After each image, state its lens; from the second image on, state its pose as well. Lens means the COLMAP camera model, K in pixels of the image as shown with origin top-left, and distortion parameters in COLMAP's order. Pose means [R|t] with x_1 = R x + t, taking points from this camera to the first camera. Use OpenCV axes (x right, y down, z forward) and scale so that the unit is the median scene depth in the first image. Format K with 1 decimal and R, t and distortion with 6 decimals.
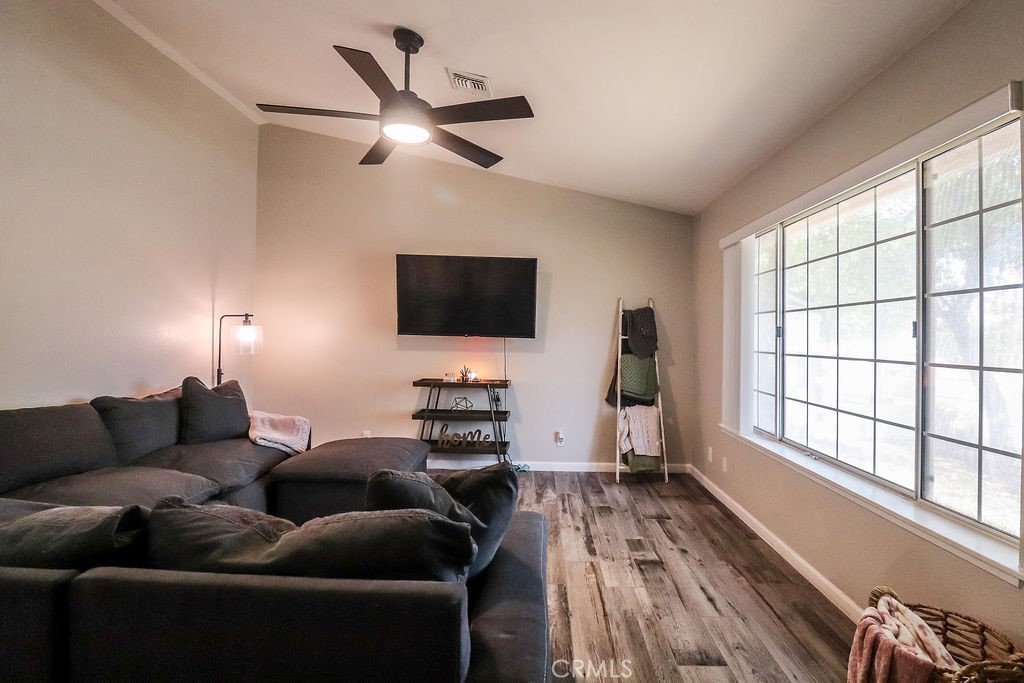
lens RADIAL K [[494.0, 0, 542.7], [0, 494.0, 342.4], [0, 0, 1]] dist [-0.000069, 0.000052]
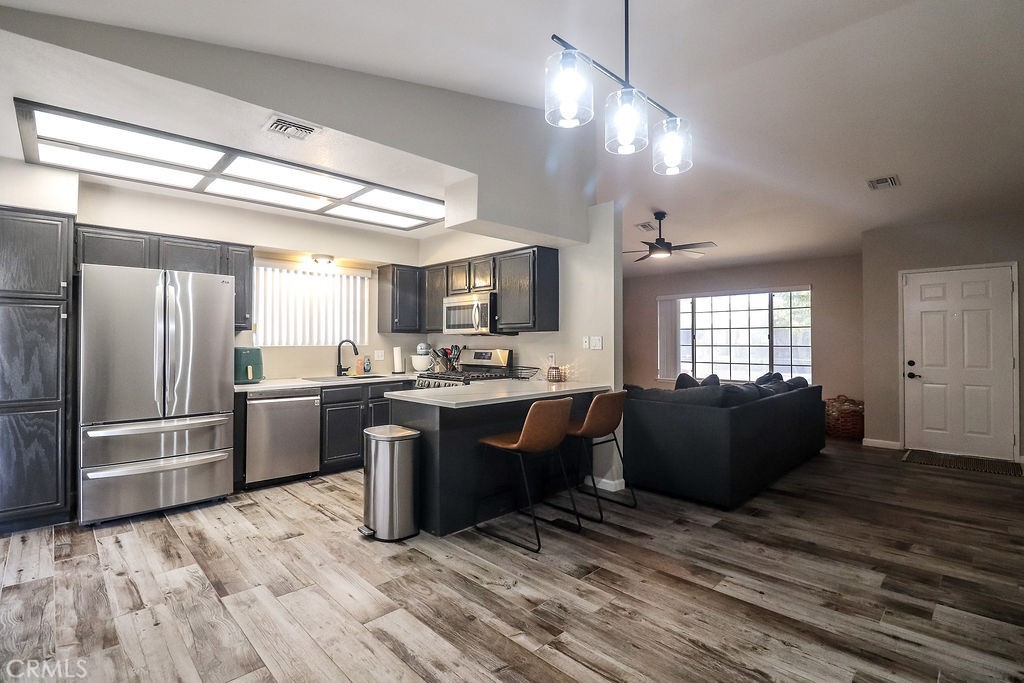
lens RADIAL K [[472.9, 0, 521.7], [0, 472.9, 334.6], [0, 0, 1]] dist [-0.000423, -0.013015]
pose [[0.709122, -0.006463, 0.705056, -1.439625], [0.016801, 0.999829, -0.007734, -0.023034], [-0.704885, 0.017330, 0.709110, -0.079810]]
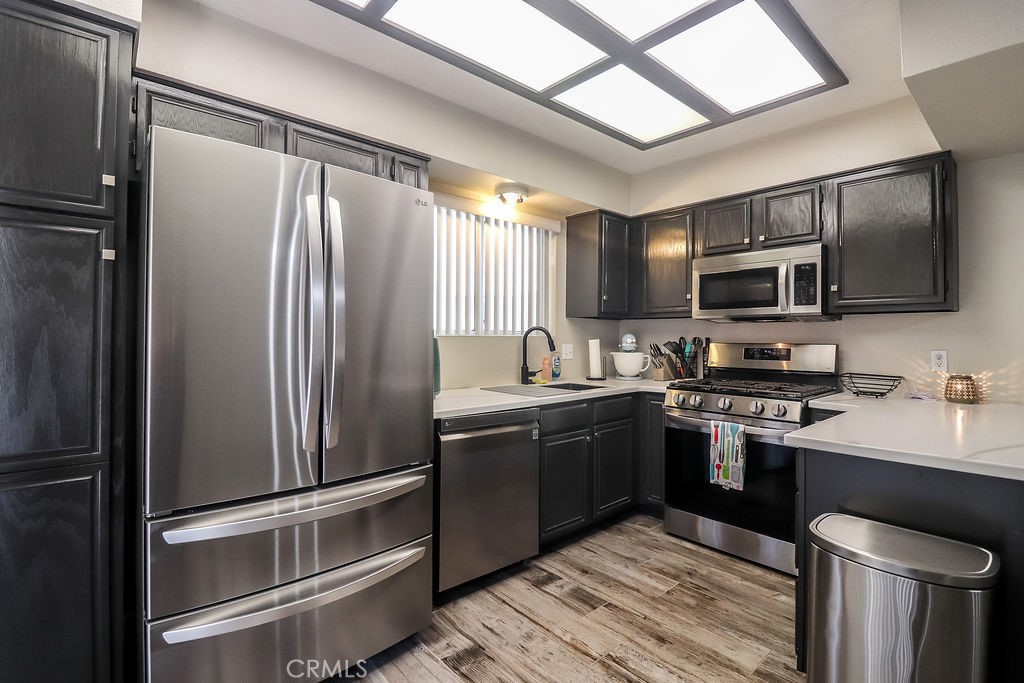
lens RADIAL K [[475.8, 0, 520.4], [0, 475.8, 332.4], [0, 0, 1]] dist [-0.001591, -0.011855]
pose [[0.745269, -0.003342, 0.666755, -1.437322], [0.009949, 0.999932, -0.006109, -0.013674], [-0.666689, 0.011187, 0.745252, 0.520361]]
